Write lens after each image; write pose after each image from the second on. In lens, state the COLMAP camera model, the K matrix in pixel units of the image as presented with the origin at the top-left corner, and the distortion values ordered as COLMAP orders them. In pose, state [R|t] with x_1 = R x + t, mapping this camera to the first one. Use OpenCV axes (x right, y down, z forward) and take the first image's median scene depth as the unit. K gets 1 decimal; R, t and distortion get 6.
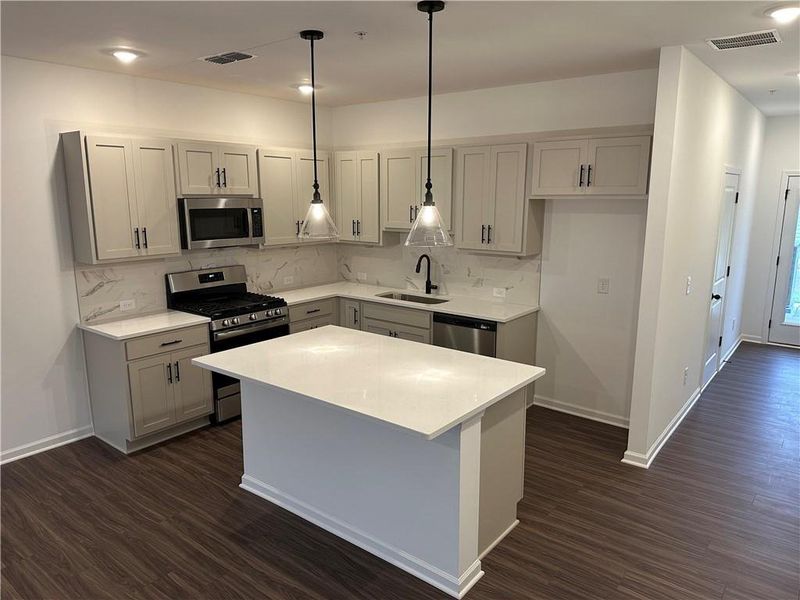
lens RADIAL K [[557.3, 0, 395.6], [0, 557.3, 301.4], [0, 0, 1]] dist [0.055001, -0.042810]
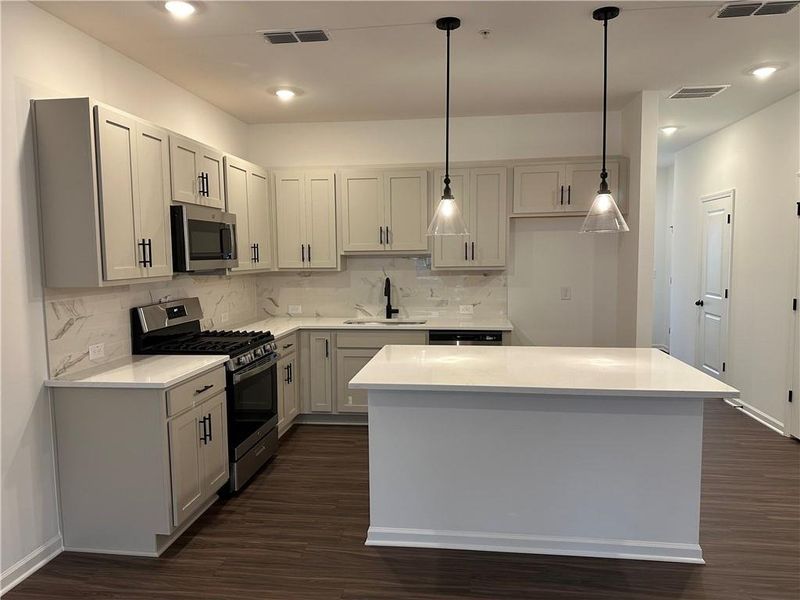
lens RADIAL K [[557.3, 0, 397.4], [0, 557.3, 301.0], [0, 0, 1]] dist [0.055001, -0.042810]
pose [[0.857008, -0.053313, 0.512538, -0.523027], [0.109463, 0.990768, -0.079975, 0.042884], [-0.503543, 0.124643, 0.854932, 0.199759]]
